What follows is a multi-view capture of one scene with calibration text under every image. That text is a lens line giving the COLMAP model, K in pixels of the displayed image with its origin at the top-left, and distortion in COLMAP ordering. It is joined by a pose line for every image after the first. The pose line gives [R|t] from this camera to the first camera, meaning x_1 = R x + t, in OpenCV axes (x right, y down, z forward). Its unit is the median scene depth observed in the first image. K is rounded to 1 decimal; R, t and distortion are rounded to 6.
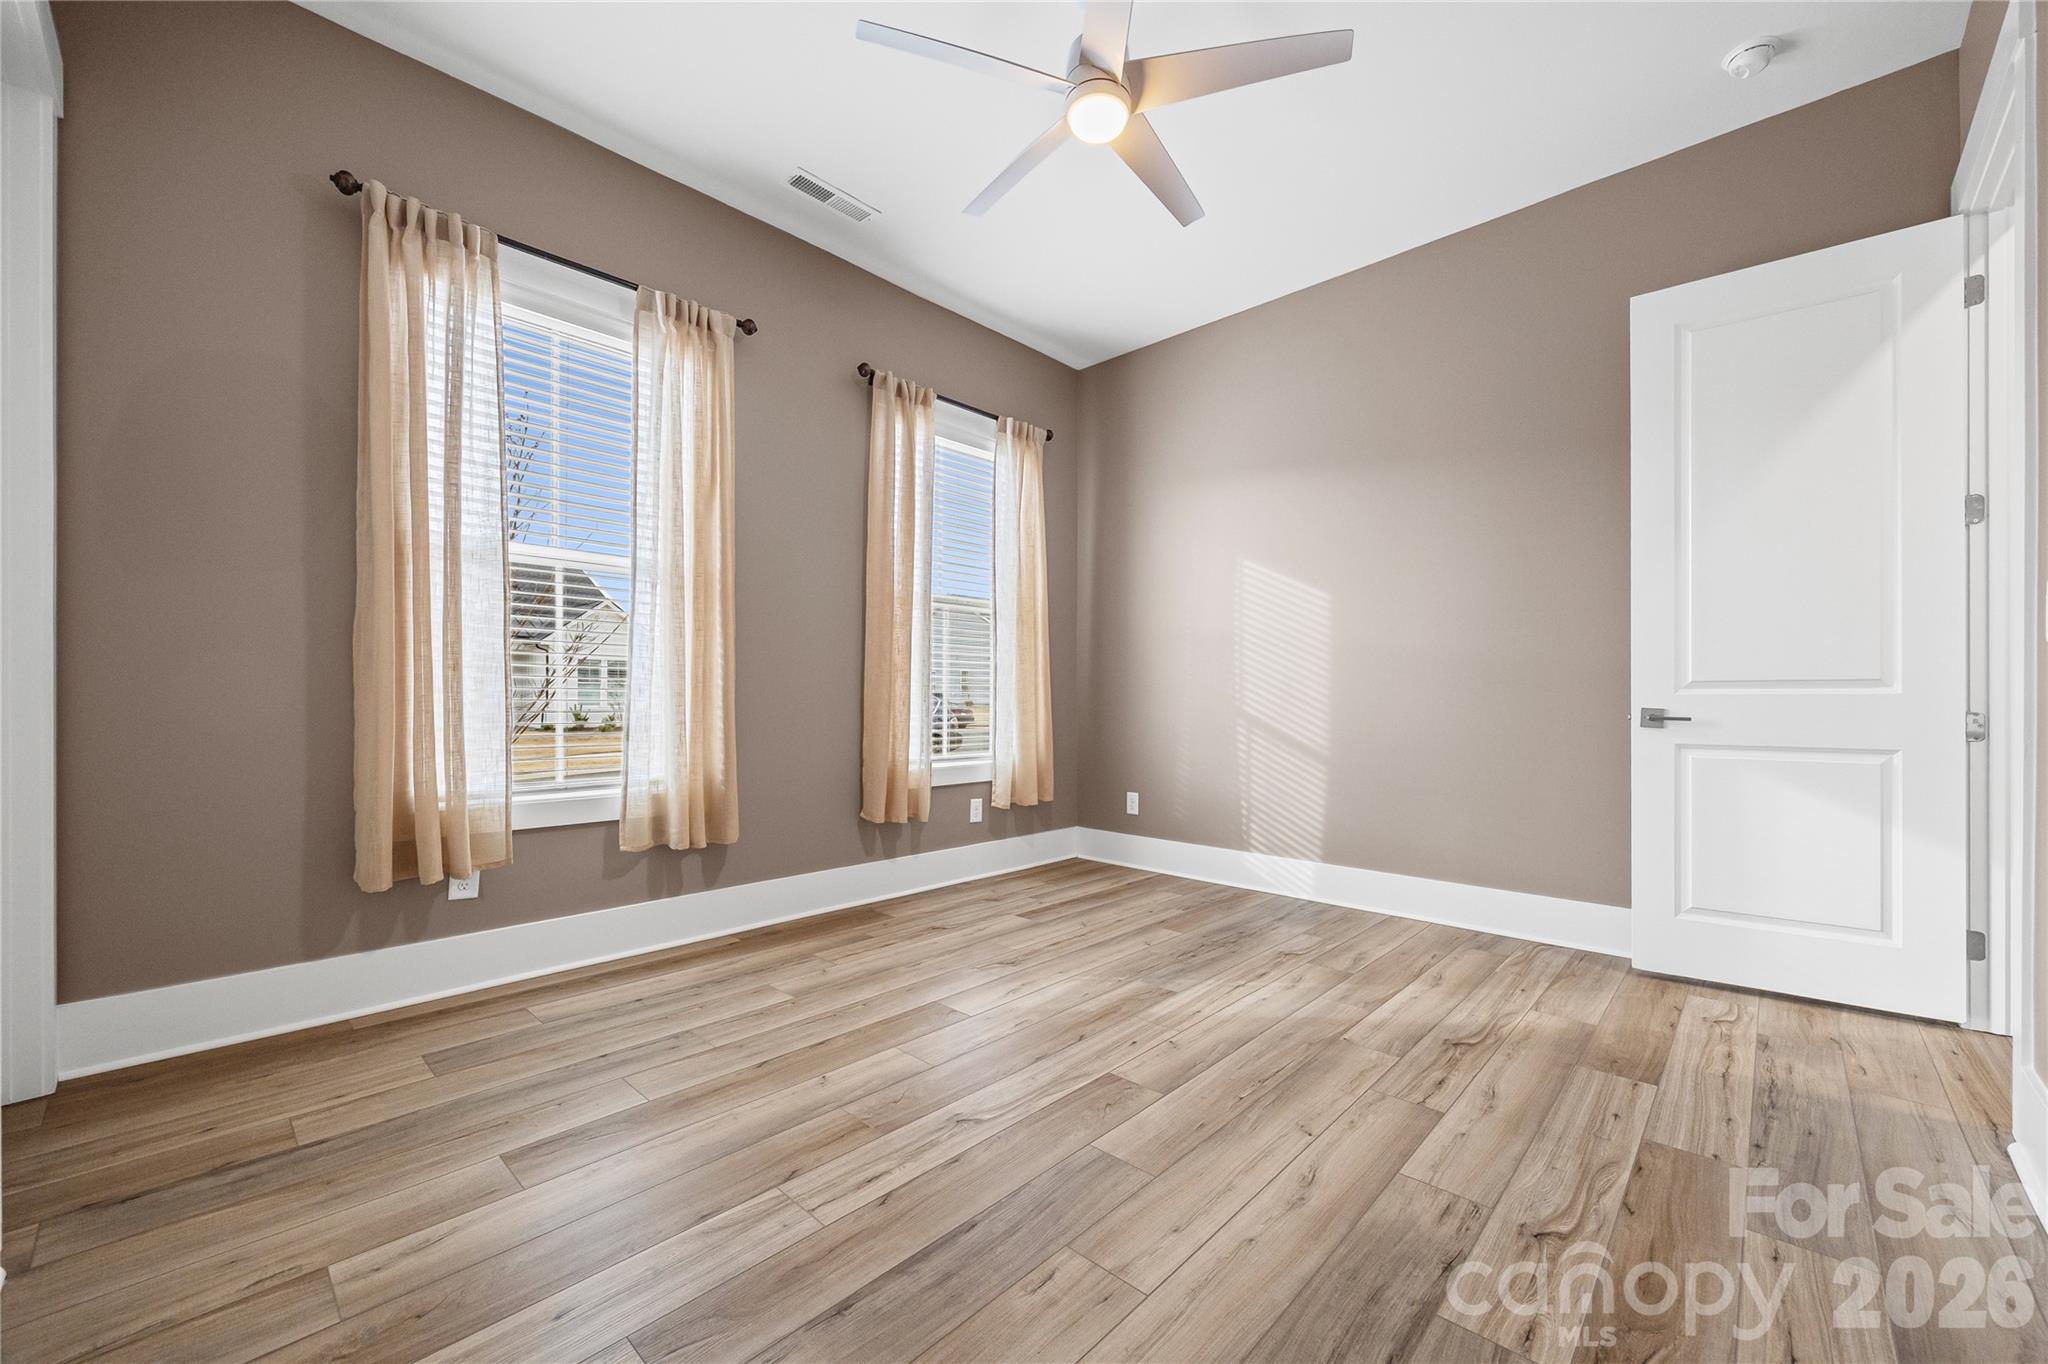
lens RADIAL K [[801.7, 0, 1020.7], [0, 801.7, 698.0], [0, 0, 1]] dist [-0.001905, -0.000217]
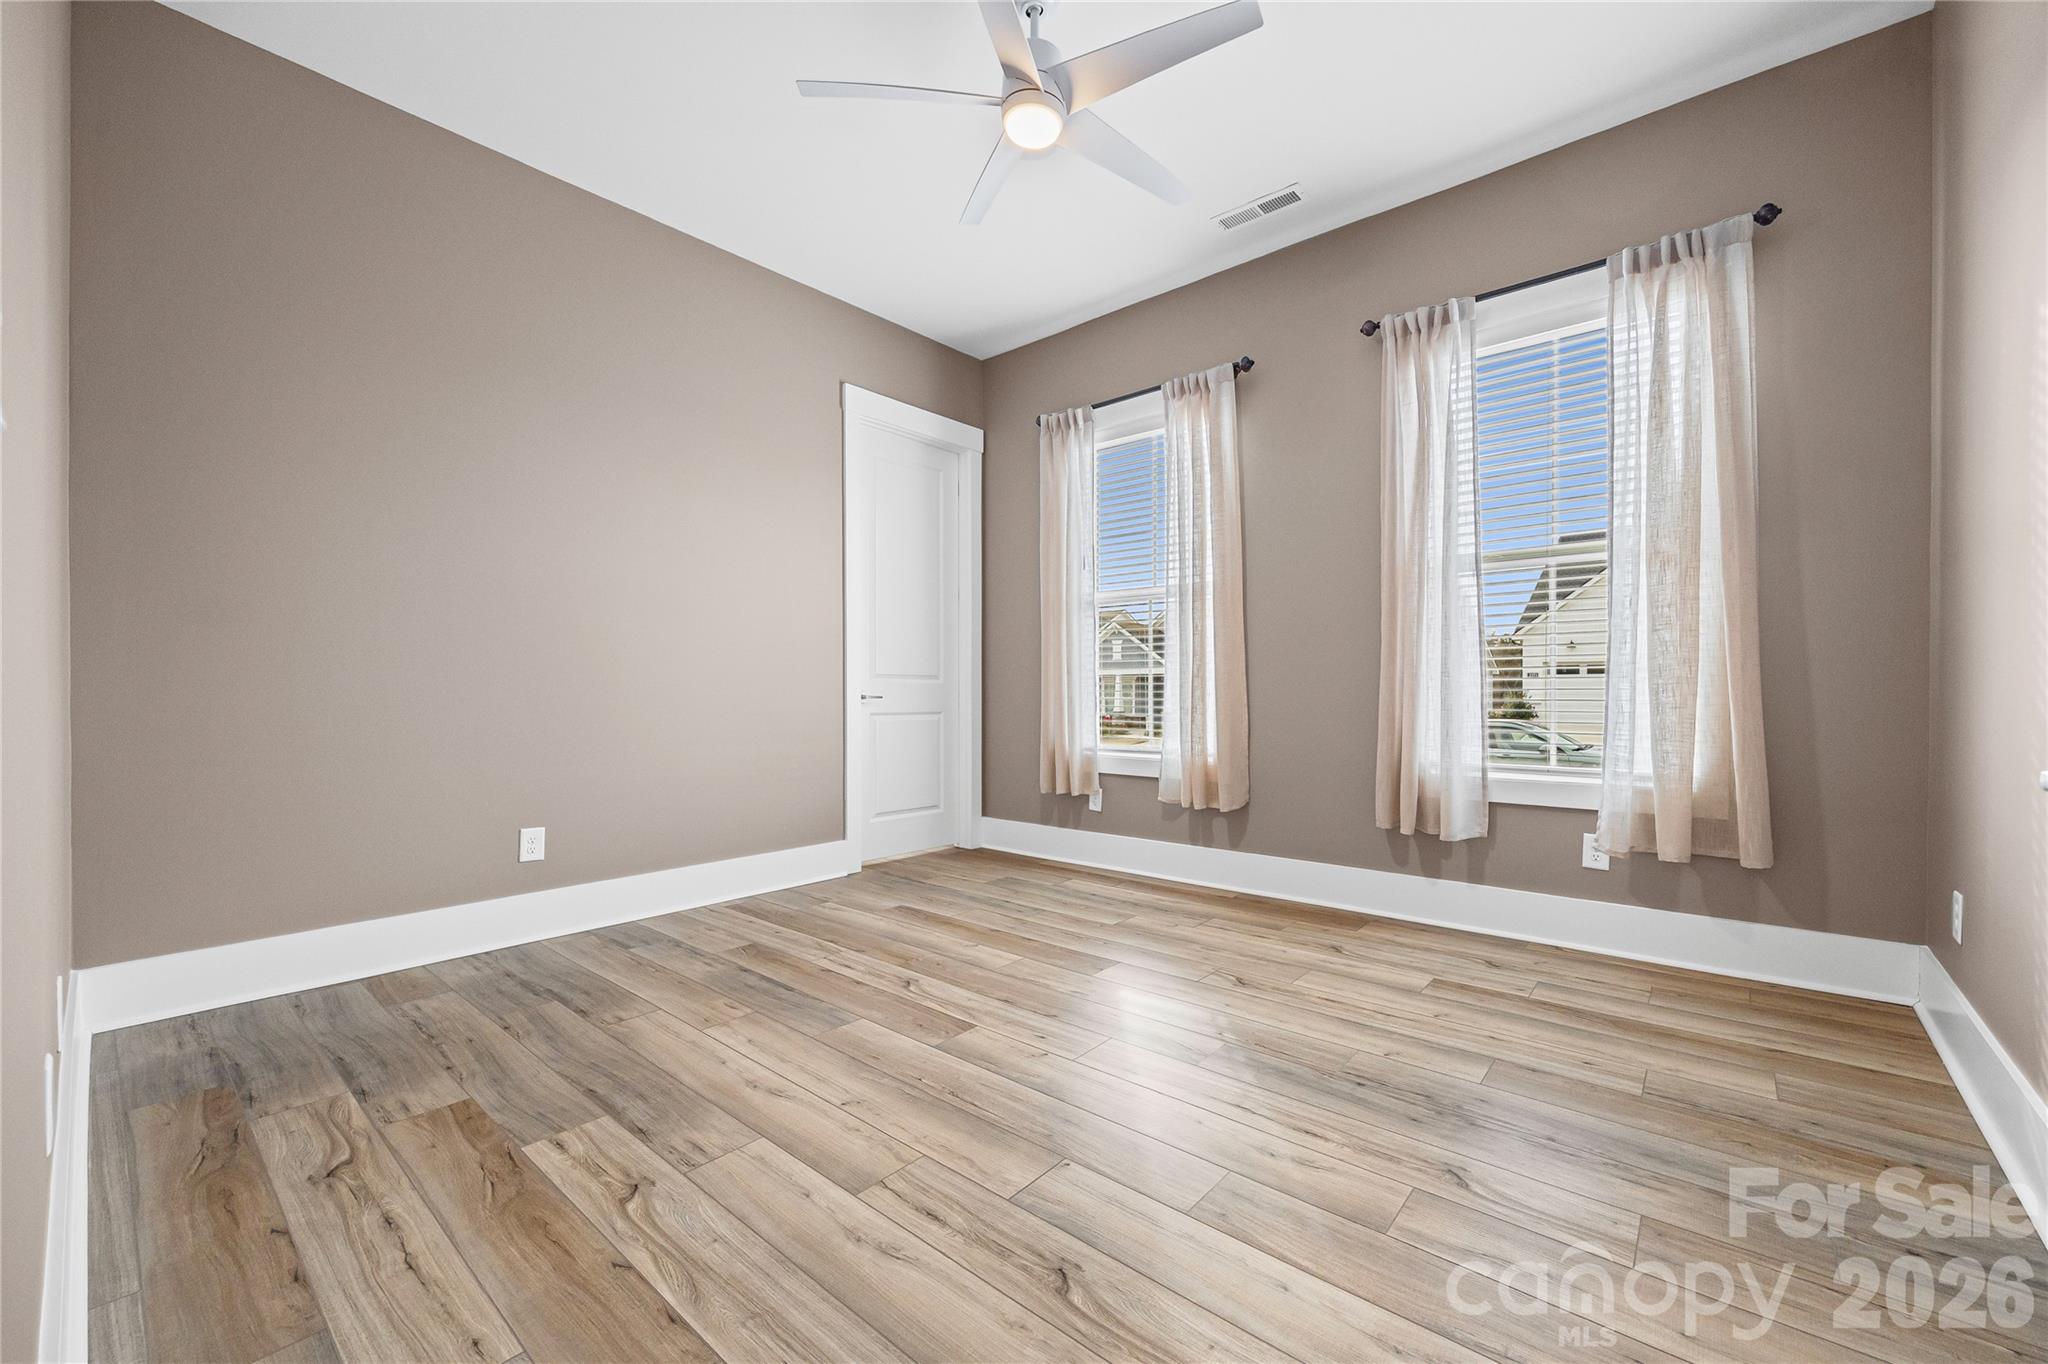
lens RADIAL K [[797.1, 0, 1067.3], [0, 797.1, 700.6], [0, 0, 1]] dist [-0.002521, 0.000007]
pose [[0.077534, 0.009095, -0.996948, 1.030999], [0.003852, 0.999948, 0.009421, 0.005821], [0.996982, -0.004571, 0.077495, 0.881753]]
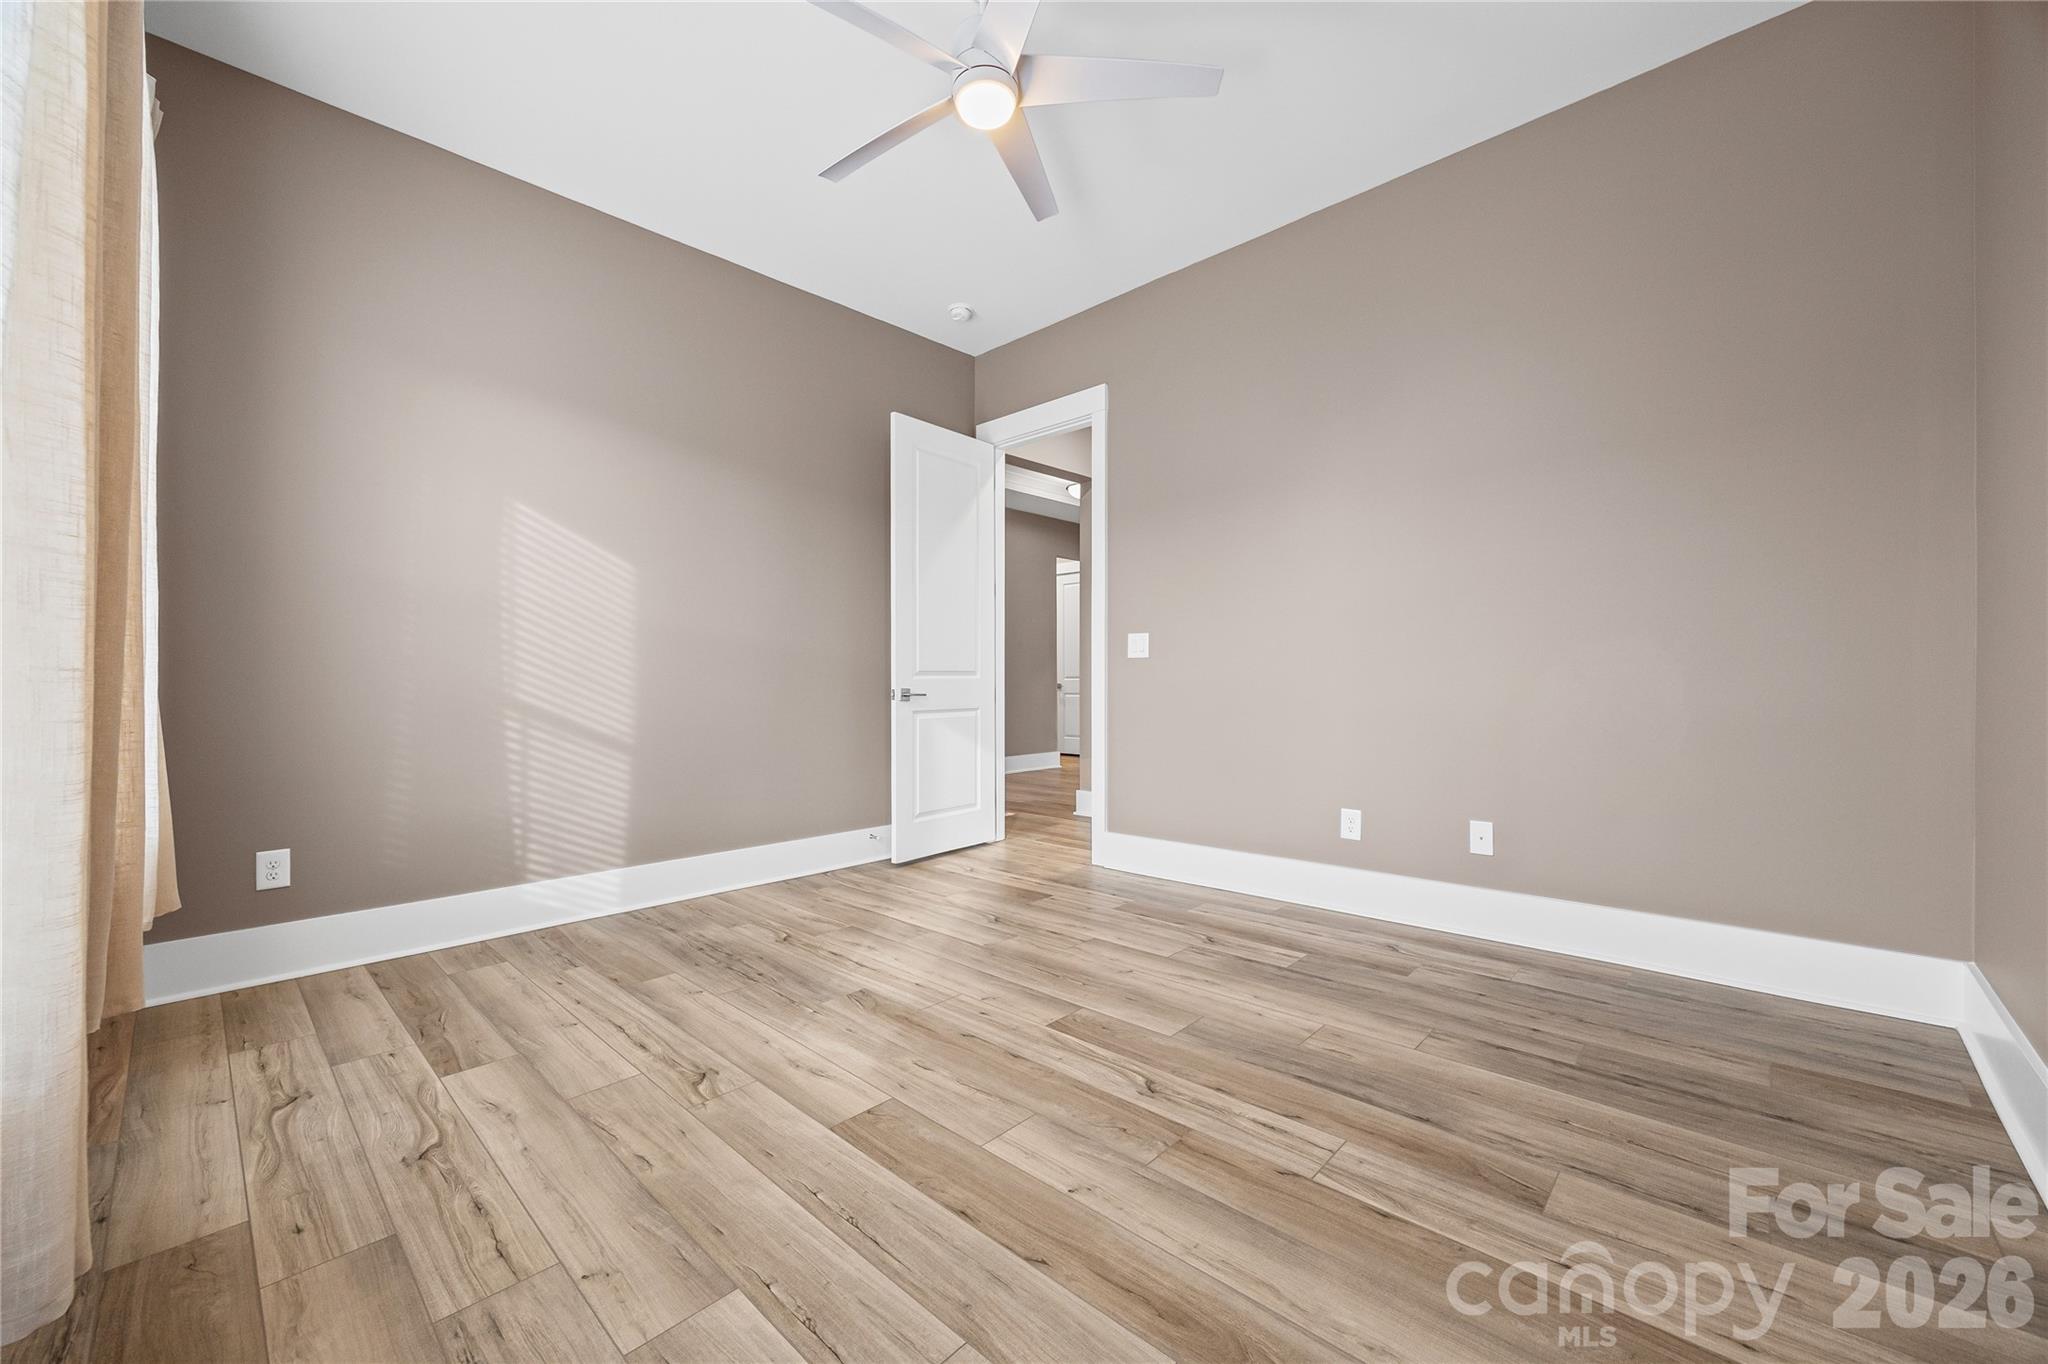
lens RADIAL K [[795.5, 0, 1031.7], [0, 795.5, 686.6], [0, 0, 1]] dist [-0.001751, -0.000045]
pose [[-0.009526, -0.007307, 0.999928, -0.819146], [0.006913, 0.999949, 0.007373, -0.001139], [-0.999931, 0.006983, -0.009475, 0.869578]]
